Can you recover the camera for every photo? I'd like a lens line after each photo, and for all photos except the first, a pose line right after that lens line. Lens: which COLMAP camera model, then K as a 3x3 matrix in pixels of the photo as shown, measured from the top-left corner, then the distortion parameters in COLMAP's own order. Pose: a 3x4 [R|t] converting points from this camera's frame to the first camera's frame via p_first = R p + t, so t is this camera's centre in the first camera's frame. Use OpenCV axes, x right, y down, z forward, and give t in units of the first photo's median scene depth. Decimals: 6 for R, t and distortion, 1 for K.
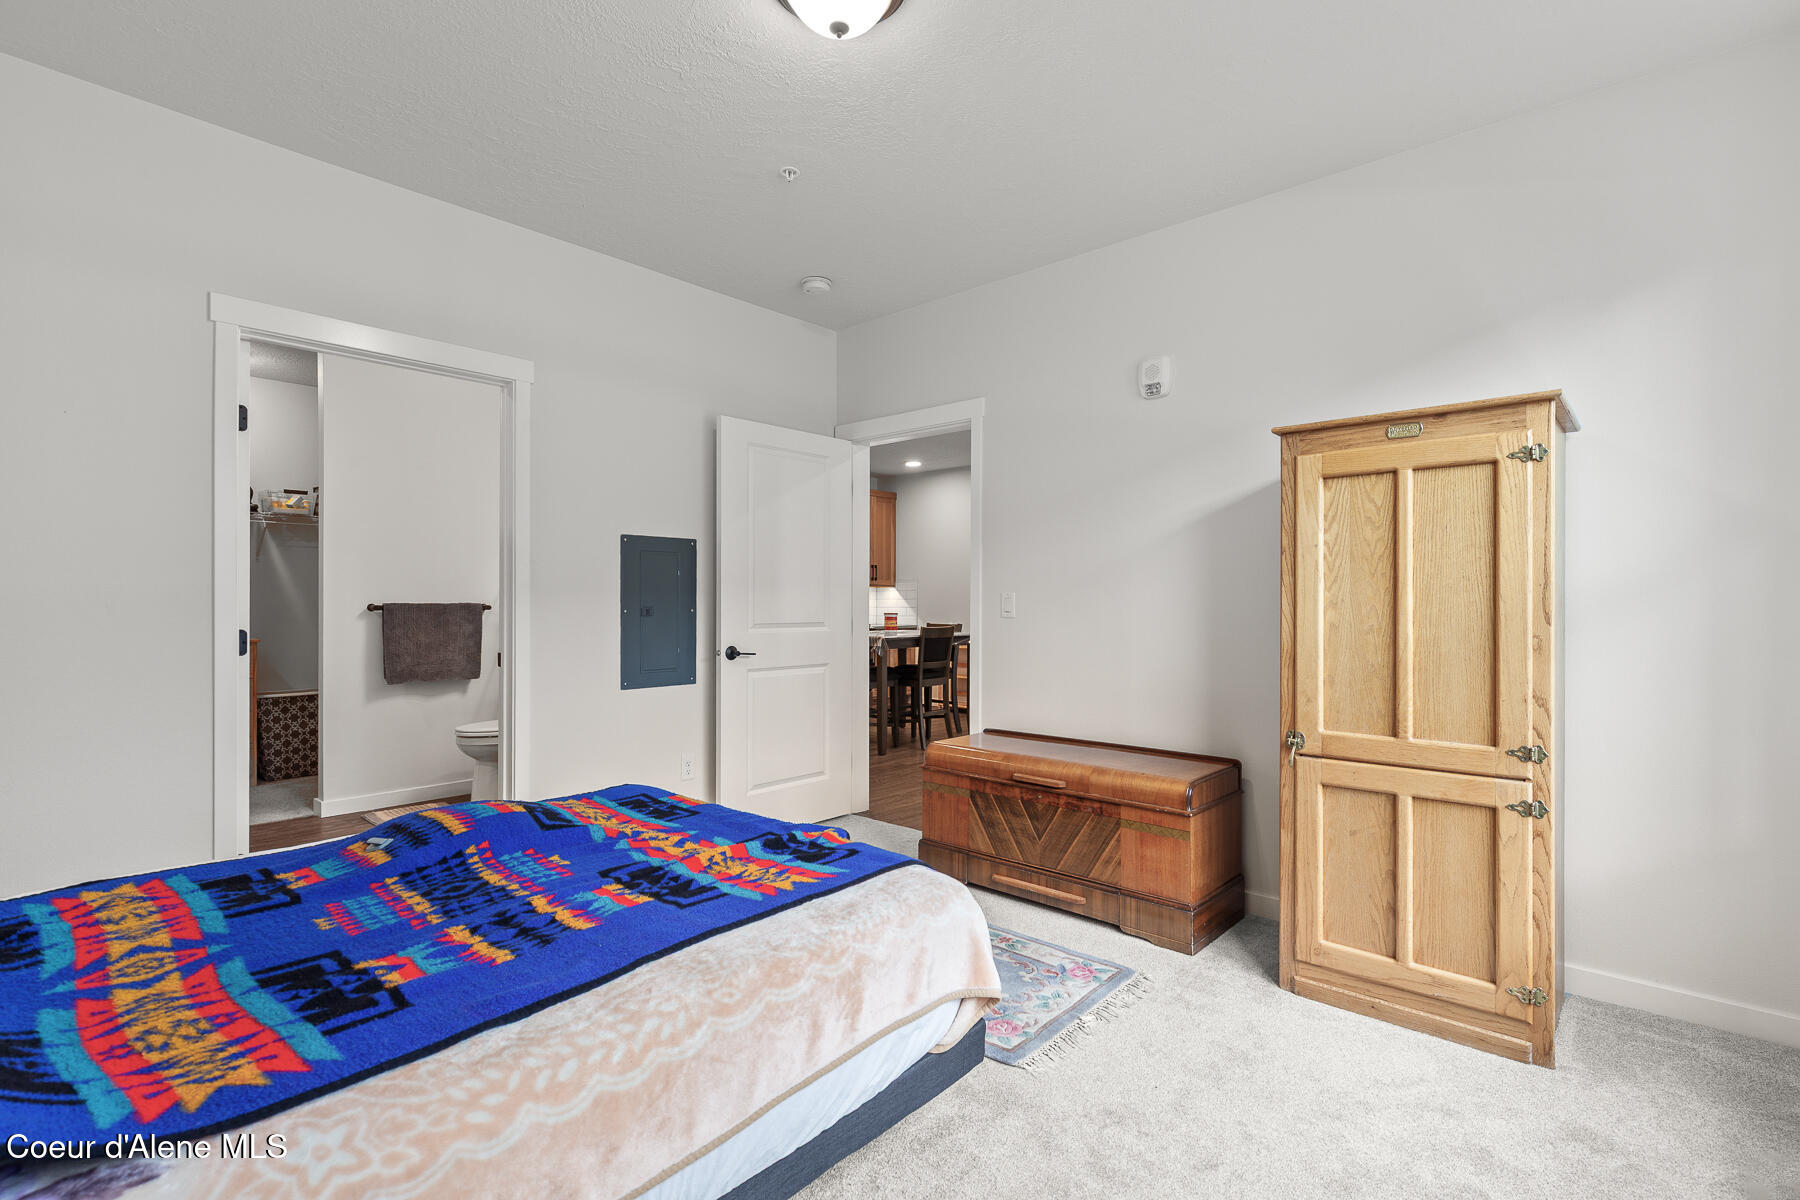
lens RADIAL K [[821.1, 0, 909.9], [0, 821.1, 604.9], [0, 0, 1]] dist [0.002467, 0.000000]
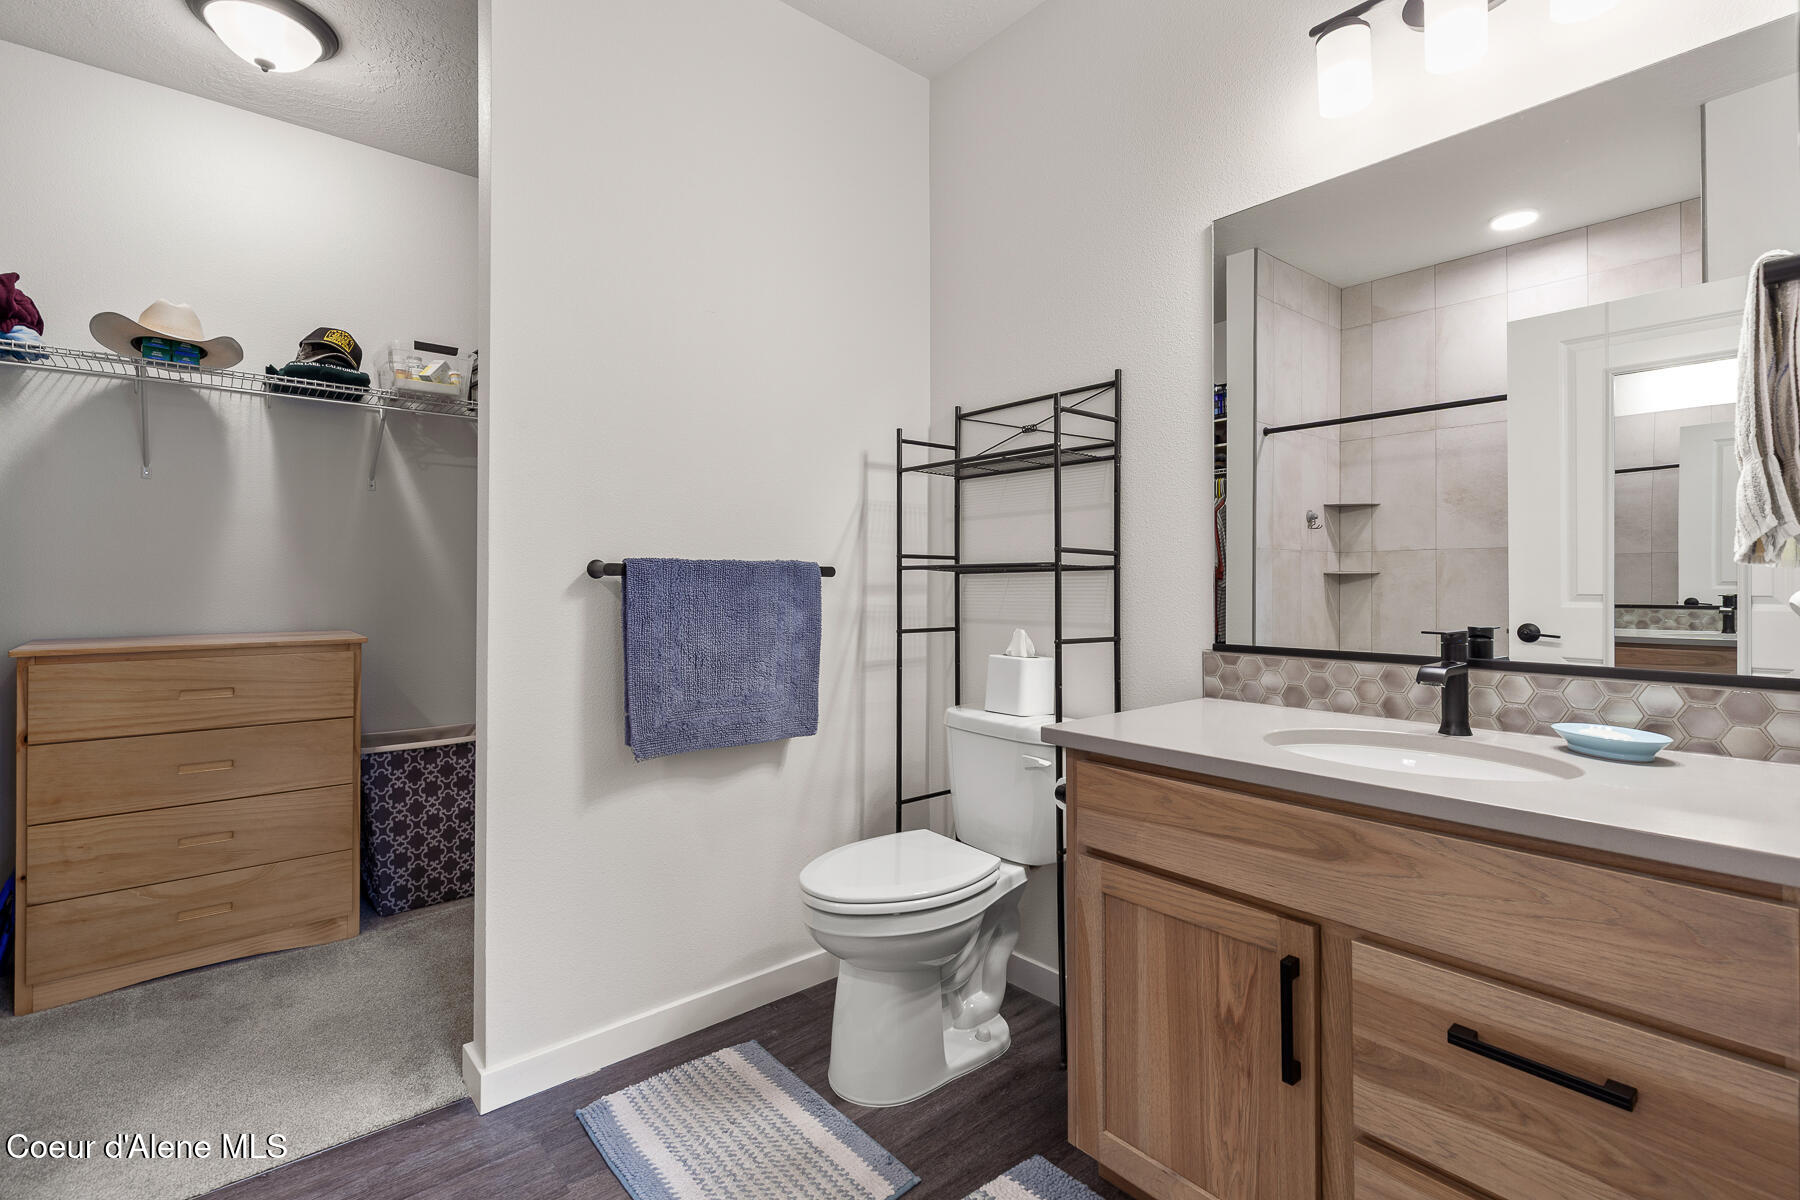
lens RADIAL K [[821.1, 0, 902.6], [0, 821.1, 583.5], [0, 0, 1]] dist [0.002467, 0.000000]
pose [[0.989829, 0.003793, -0.142212, -0.392271], [-0.003905, 0.999992, -0.000511, 0.008978], [0.142209, 0.001061, 0.989836, 0.543639]]
